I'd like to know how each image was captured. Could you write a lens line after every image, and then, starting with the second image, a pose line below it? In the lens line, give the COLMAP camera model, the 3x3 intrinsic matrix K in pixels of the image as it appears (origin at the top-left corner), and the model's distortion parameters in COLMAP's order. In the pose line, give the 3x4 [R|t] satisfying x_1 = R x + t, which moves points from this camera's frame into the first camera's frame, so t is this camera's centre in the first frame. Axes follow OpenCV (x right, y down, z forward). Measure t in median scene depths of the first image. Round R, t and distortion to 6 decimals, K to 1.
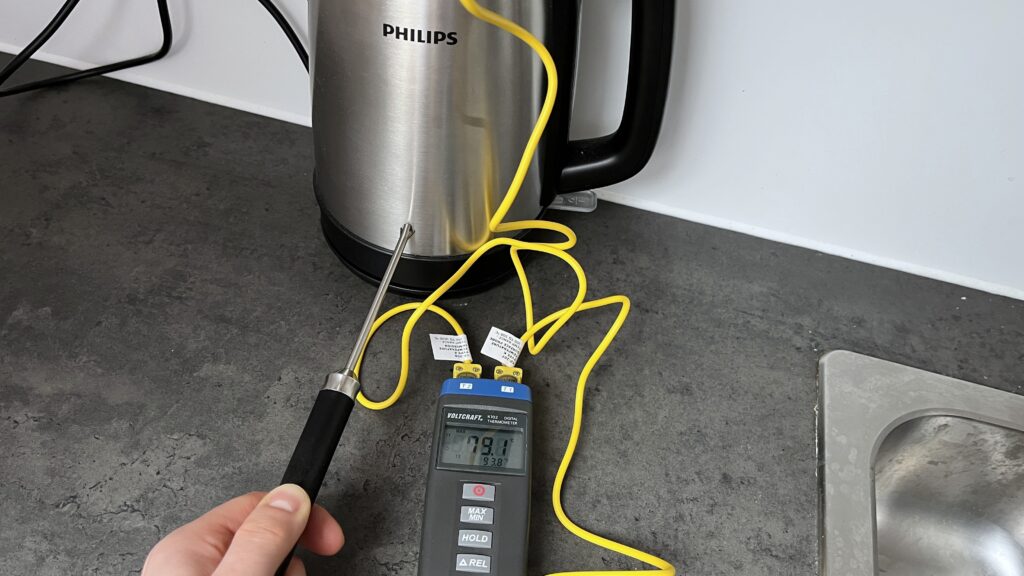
lens RADIAL K [[776.0, 0, 515.2], [0, 776.0, 286.4], [0, 0, 1]] dist [0.049584, -0.071448]
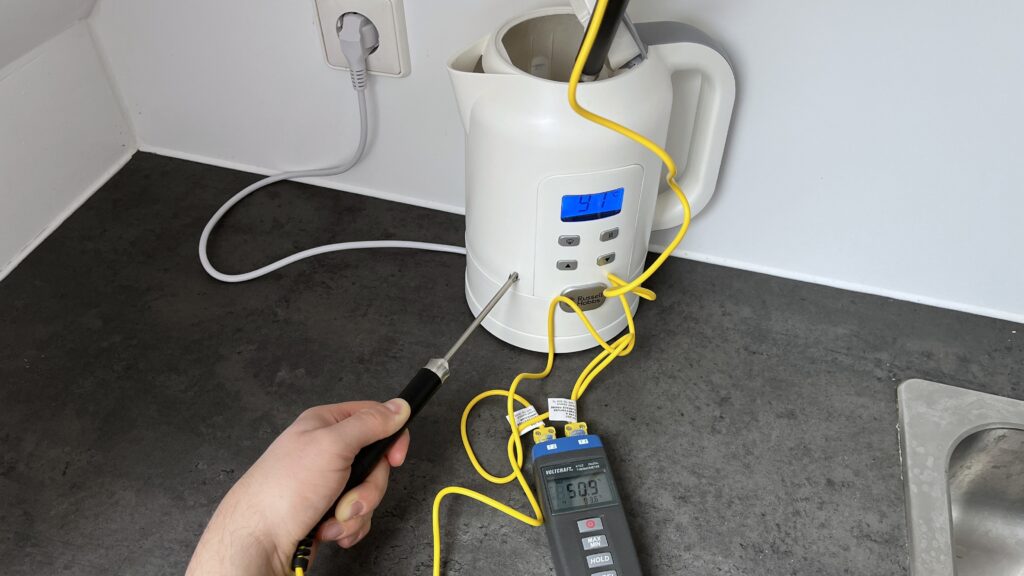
lens RADIAL K [[776.0, 0, 514.6], [0, 776.0, 286.8], [0, 0, 1]] dist [0.049584, -0.071448]
pose [[0.996981, -0.044632, -0.063529, -0.135740], [0.041896, 0.998163, -0.043762, -0.037622], [0.065366, 0.040968, 0.997020, -0.298057]]
